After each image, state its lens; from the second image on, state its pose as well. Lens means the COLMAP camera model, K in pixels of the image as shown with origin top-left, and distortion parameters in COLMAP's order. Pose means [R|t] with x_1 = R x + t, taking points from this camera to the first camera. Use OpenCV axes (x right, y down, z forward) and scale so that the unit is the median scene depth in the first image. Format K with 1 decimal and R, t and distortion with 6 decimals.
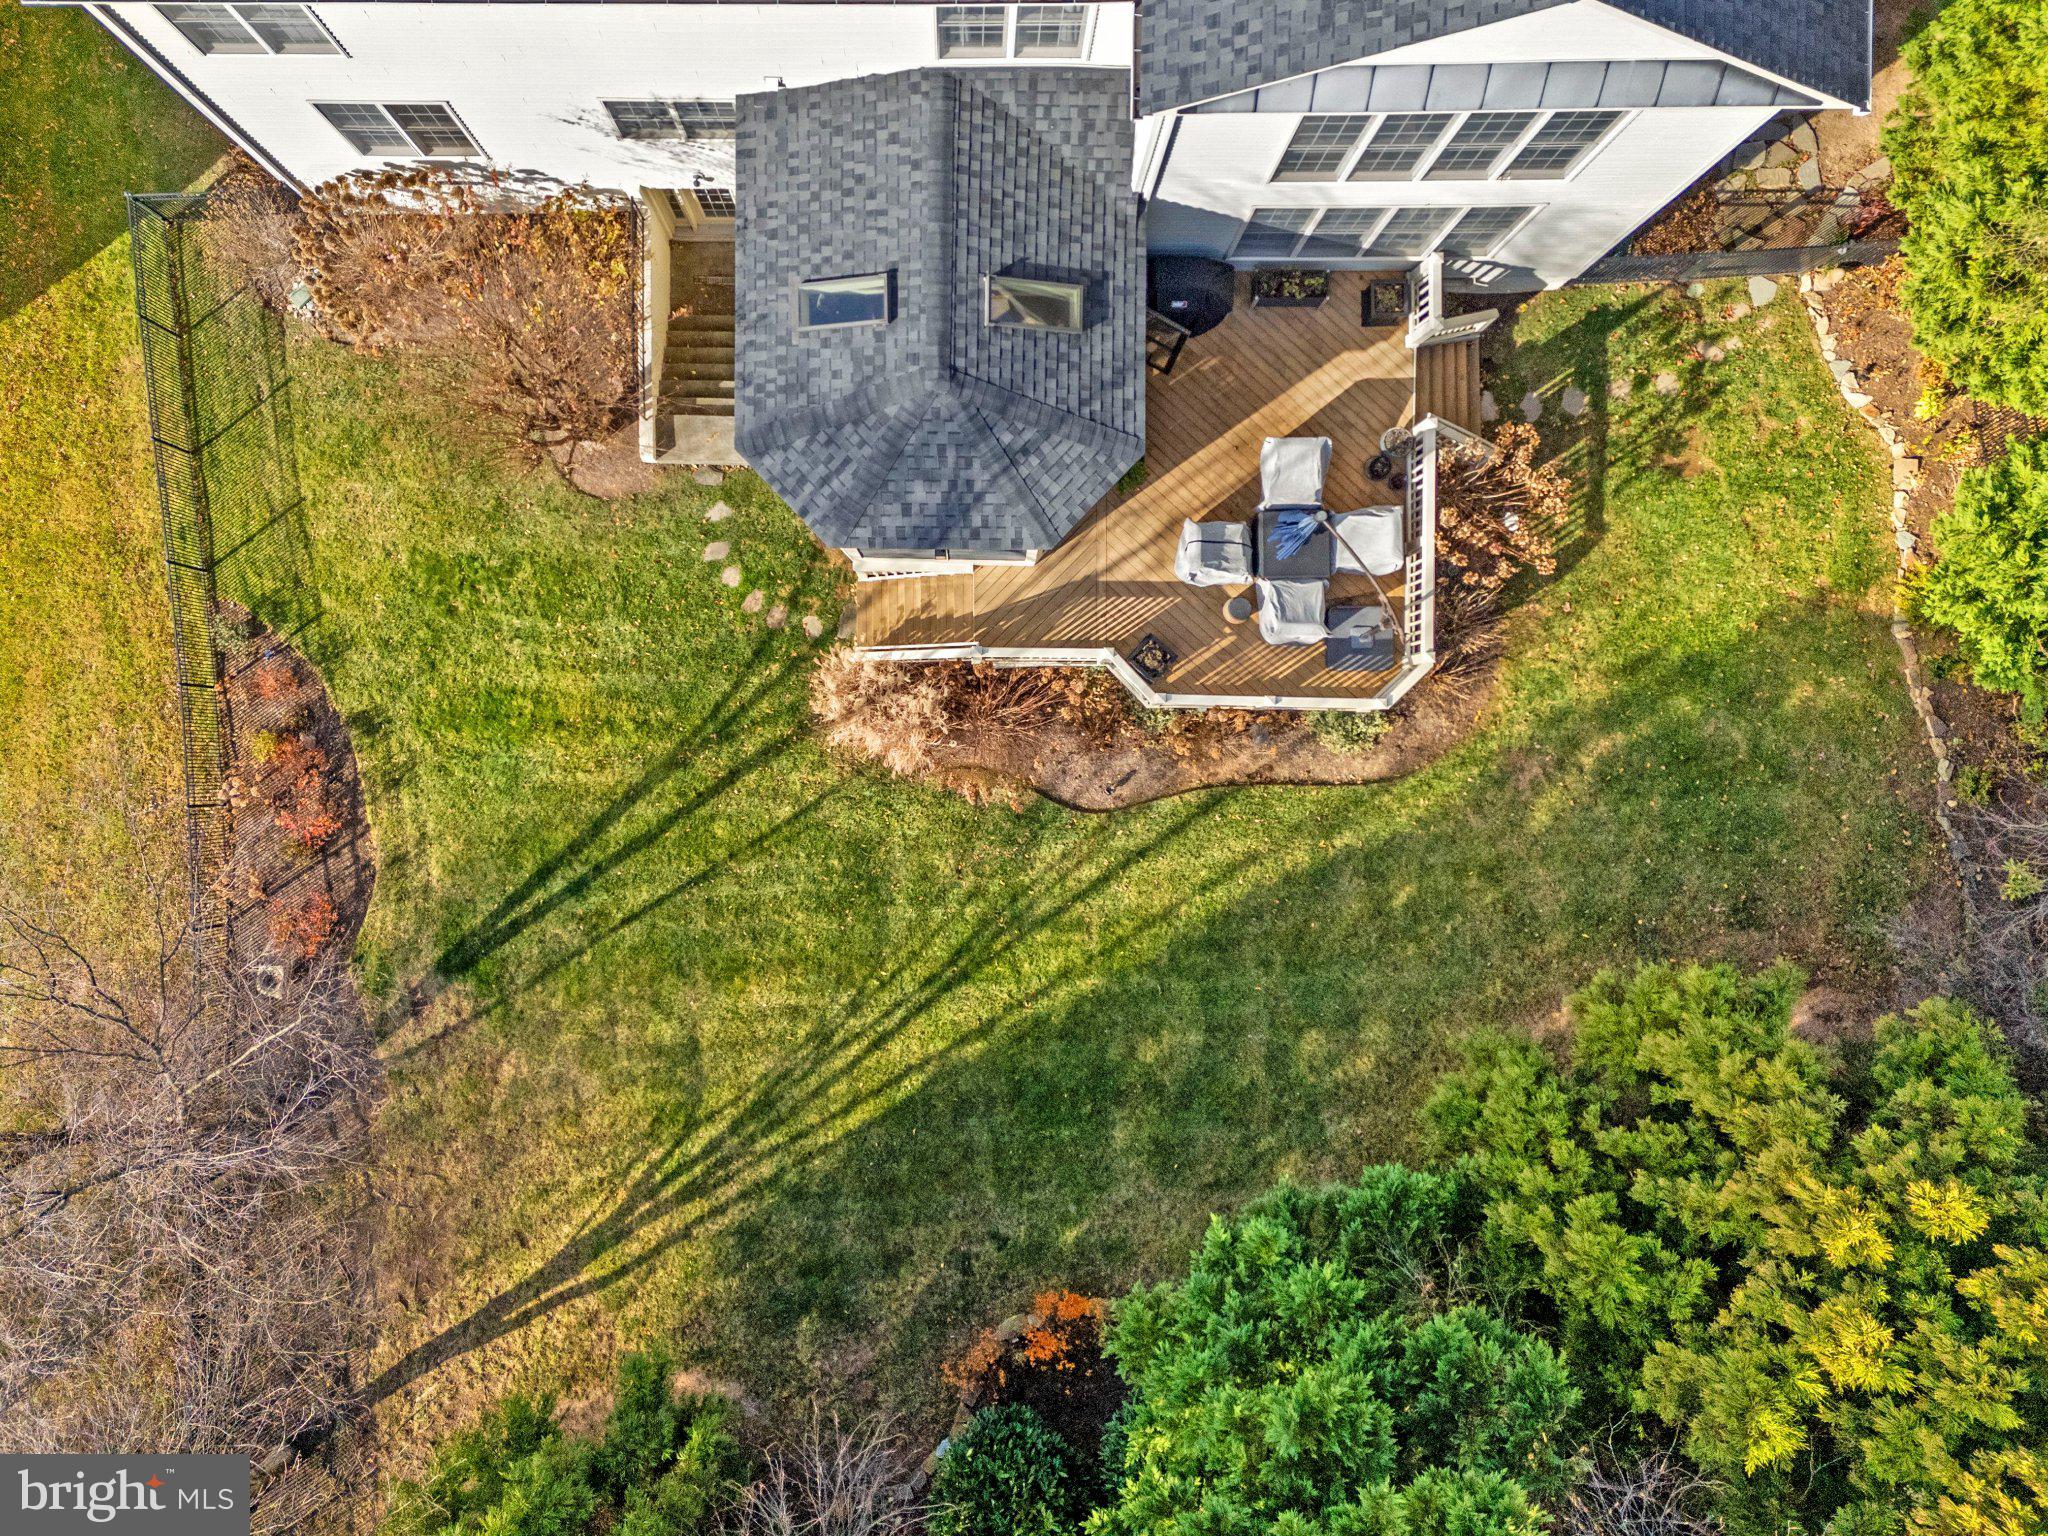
lens RADIAL K [[1538.9, 0, 915.3], [0, 1538.9, 797.1], [0, 0, 1]] dist [0.070696, -0.068414]
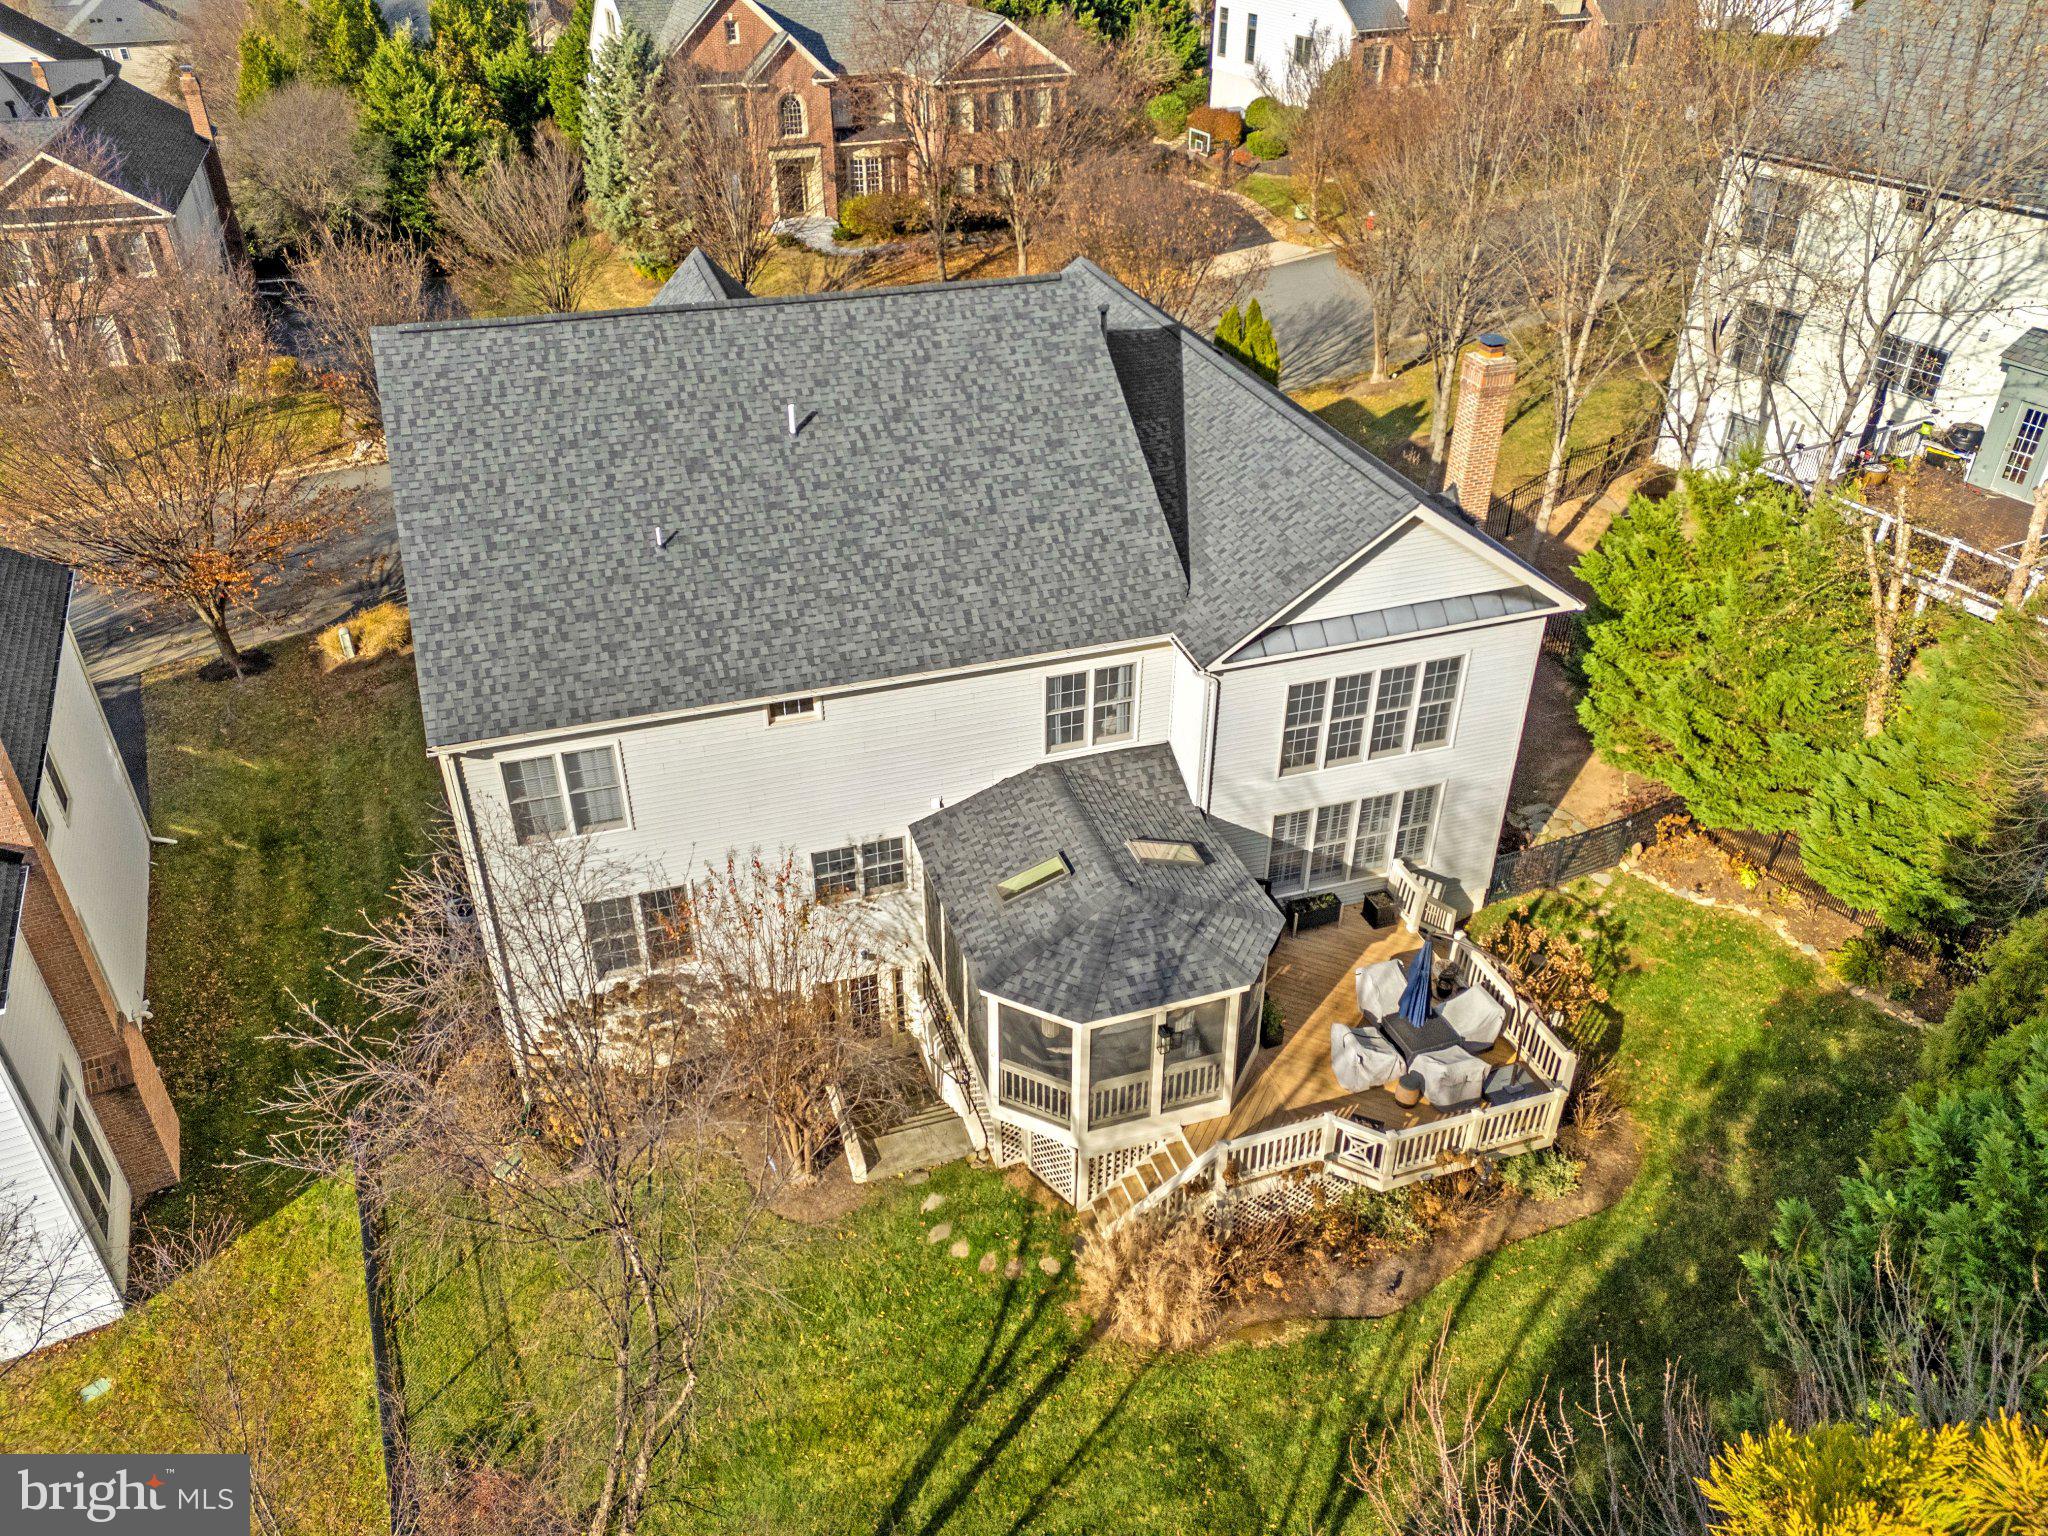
lens RADIAL K [[1538.9, 0, 1052.3], [0, 1538.9, 786.0], [0, 0, 1]] dist [0.070696, -0.068414]
pose [[0.937848, -0.145741, 0.314962, -0.358422], [0.344924, 0.491670, -0.799555, 0.580715], [-0.038329, 0.858499, 0.511381, 0.210753]]
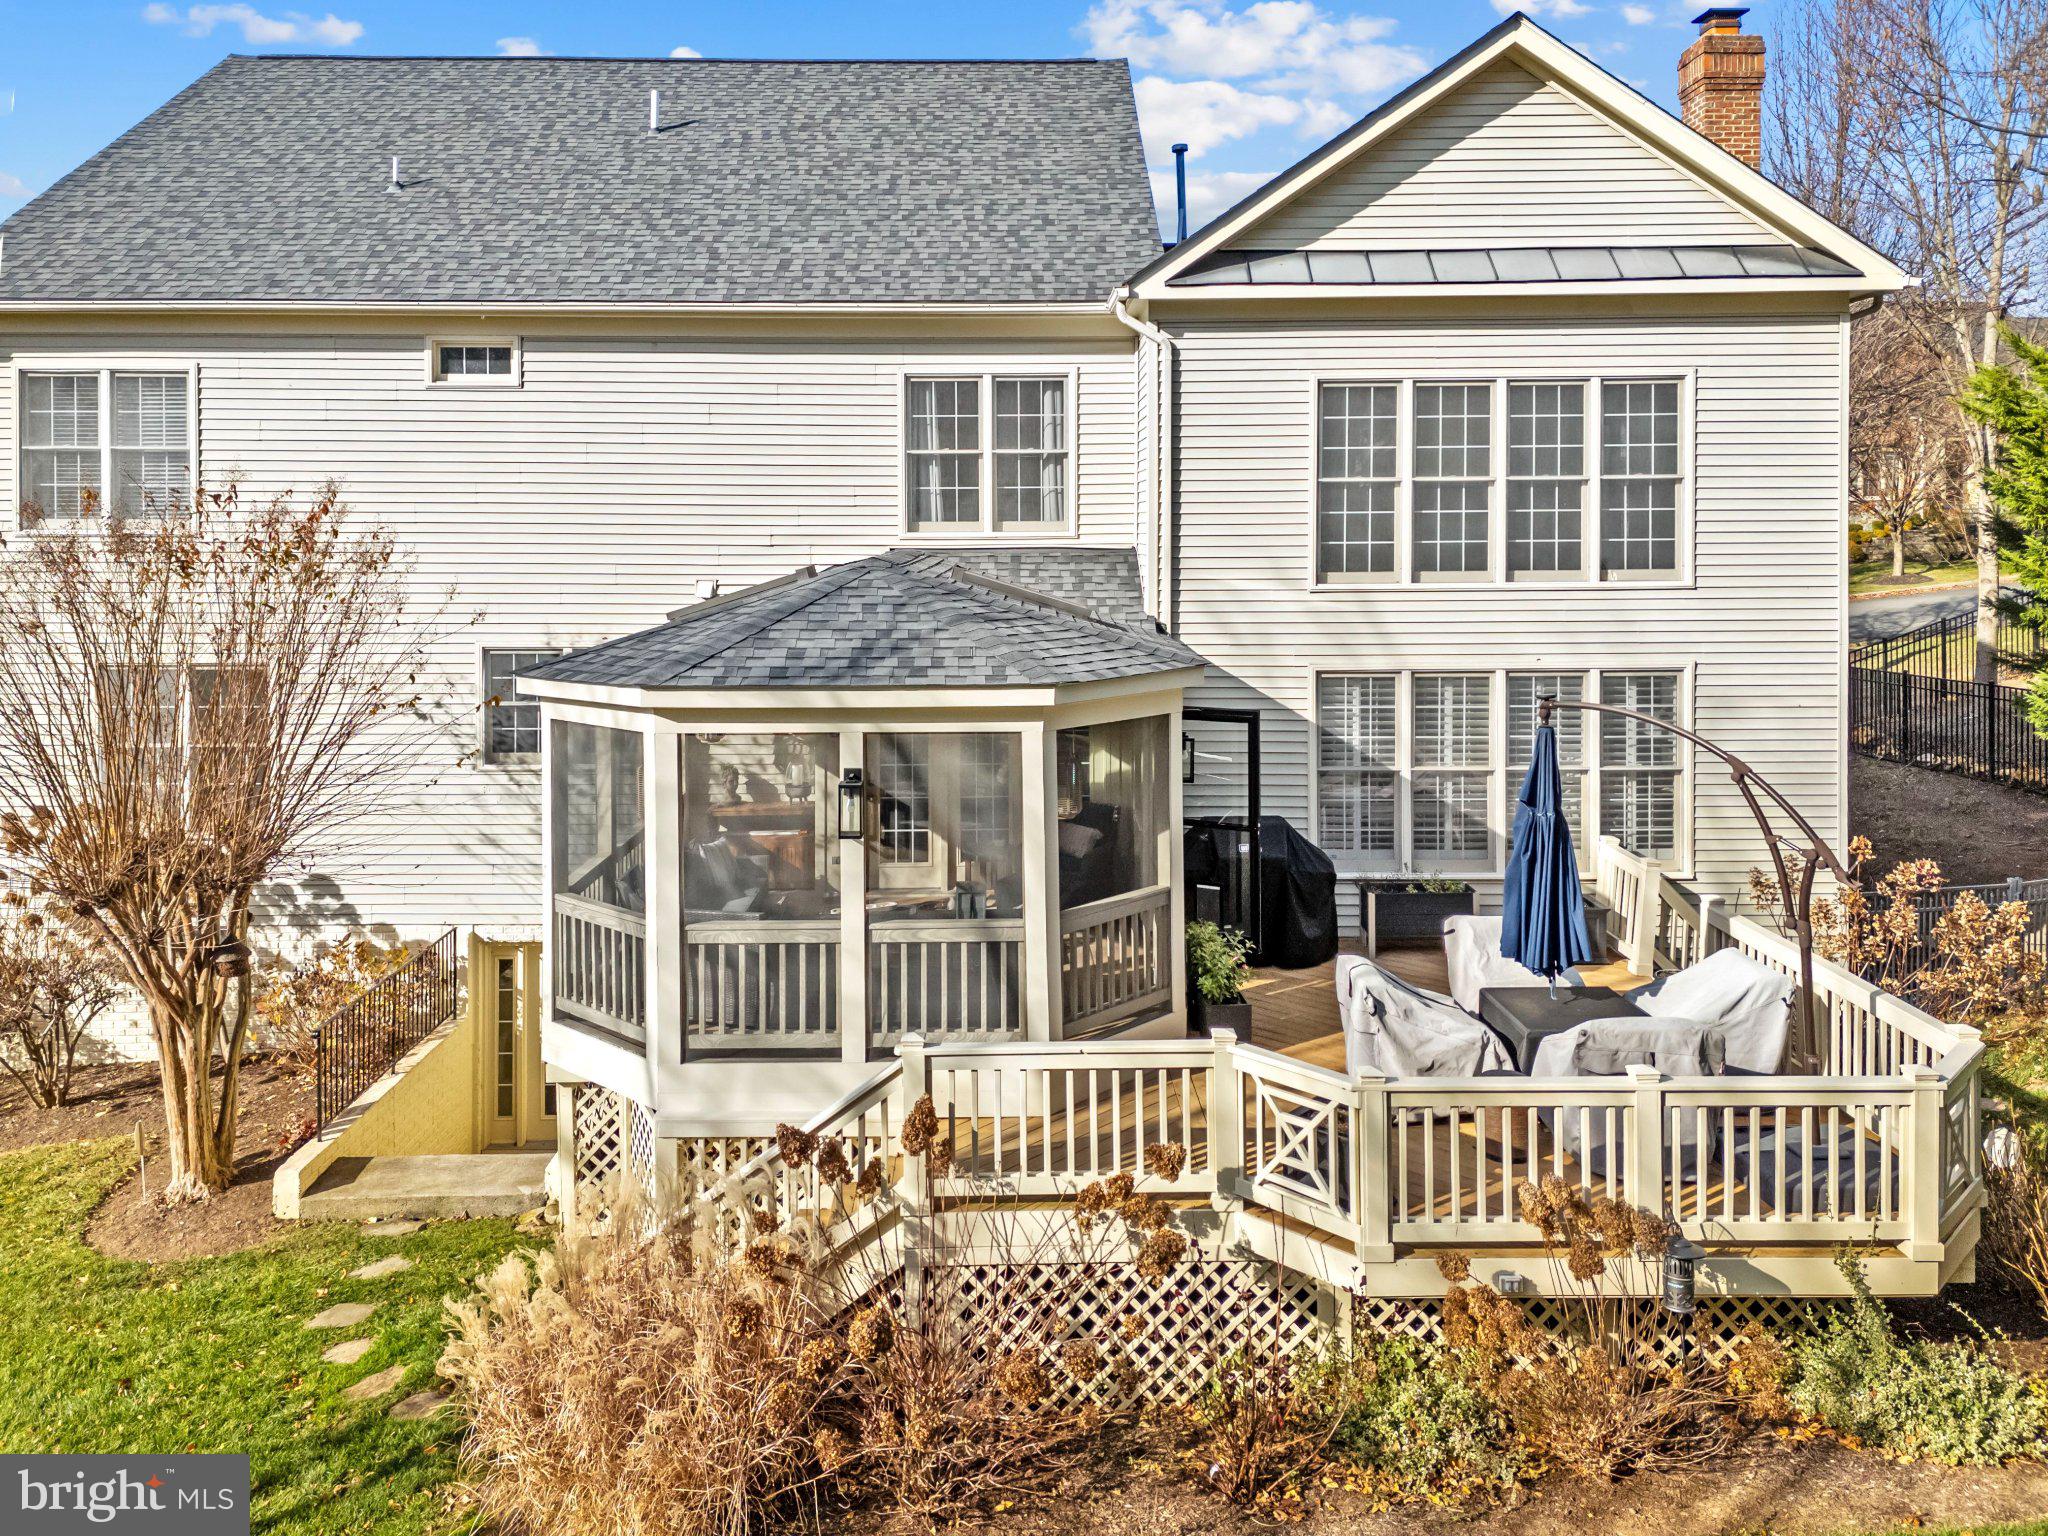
lens RADIAL K [[1538.9, 0, 1064.6], [0, 1538.9, 608.9], [0, 0, 1]] dist [0.070696, -0.068414]
pose [[0.998293, 0.039330, 0.043166, 0.053753], [0.042995, 0.005165, -0.999062, 0.310660], [-0.039516, 0.999213, 0.003465, 0.822685]]
